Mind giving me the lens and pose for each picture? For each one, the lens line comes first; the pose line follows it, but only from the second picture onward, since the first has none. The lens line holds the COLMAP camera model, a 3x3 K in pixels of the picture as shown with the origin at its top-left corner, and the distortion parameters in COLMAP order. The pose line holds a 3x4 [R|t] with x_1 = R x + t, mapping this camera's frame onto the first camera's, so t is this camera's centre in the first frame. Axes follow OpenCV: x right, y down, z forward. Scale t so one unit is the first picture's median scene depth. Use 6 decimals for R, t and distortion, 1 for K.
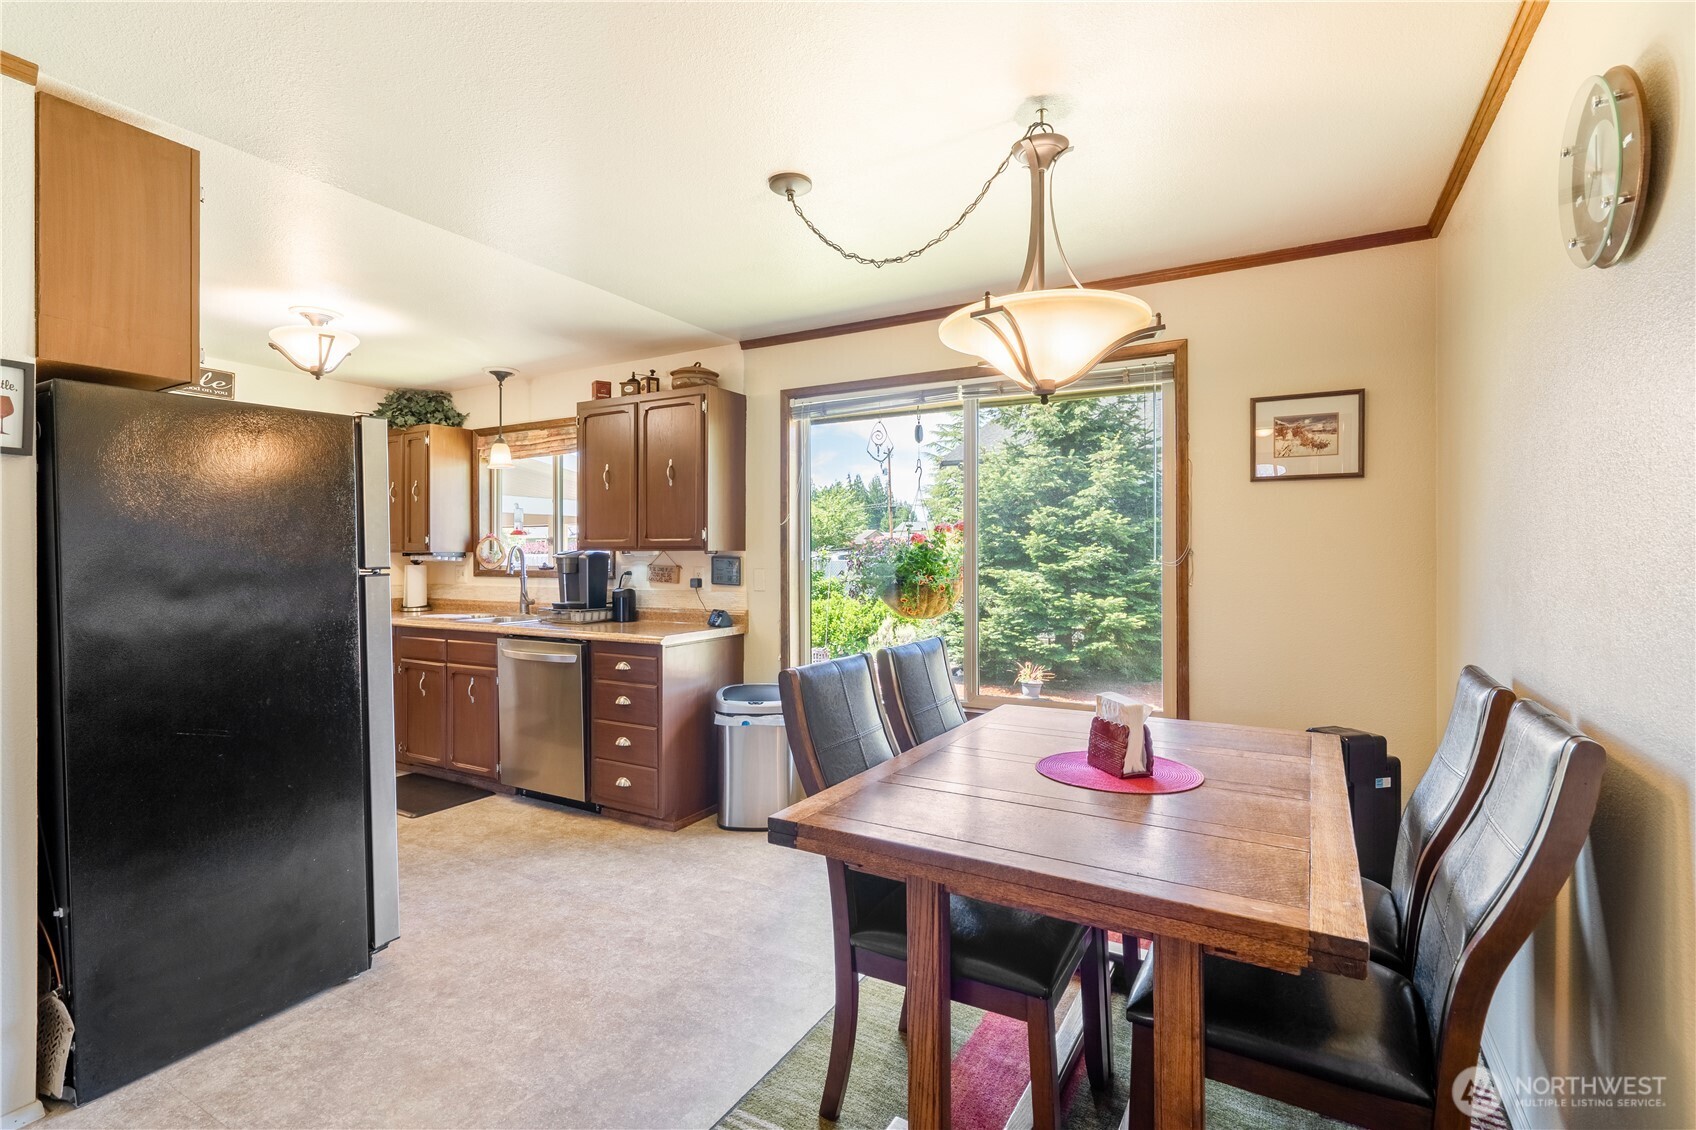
lens RADIAL K [[775.6, 0, 848.0], [0, 775.6, 565.0], [0, 0, 1]] dist [-0.004778, 0.000811]
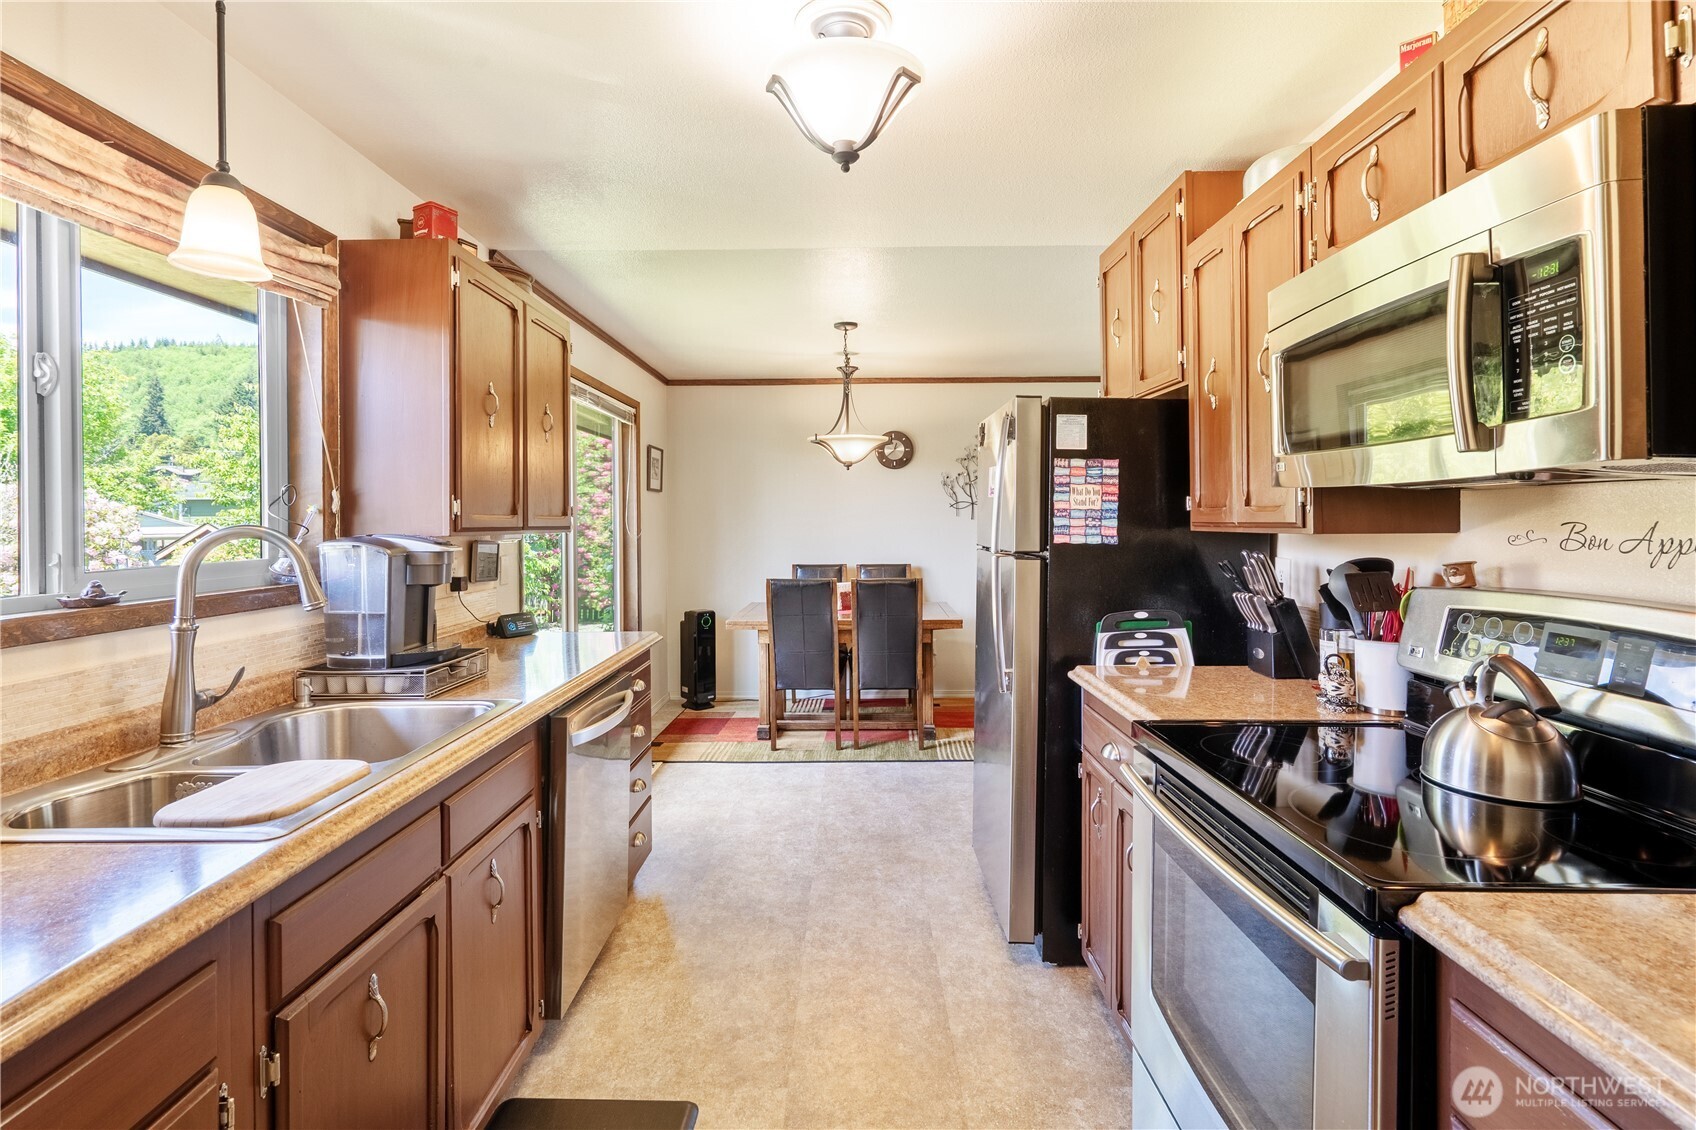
lens RADIAL K [[775.6, 0, 848.0], [0, 775.6, 565.0], [0, 0, 1]] dist [-0.004778, 0.000811]
pose [[-0.482569, -0.041848, 0.874858, -1.235687], [0.012863, 0.998412, 0.054853, -0.028997], [-0.875763, 0.037724, -0.481264, 1.400671]]
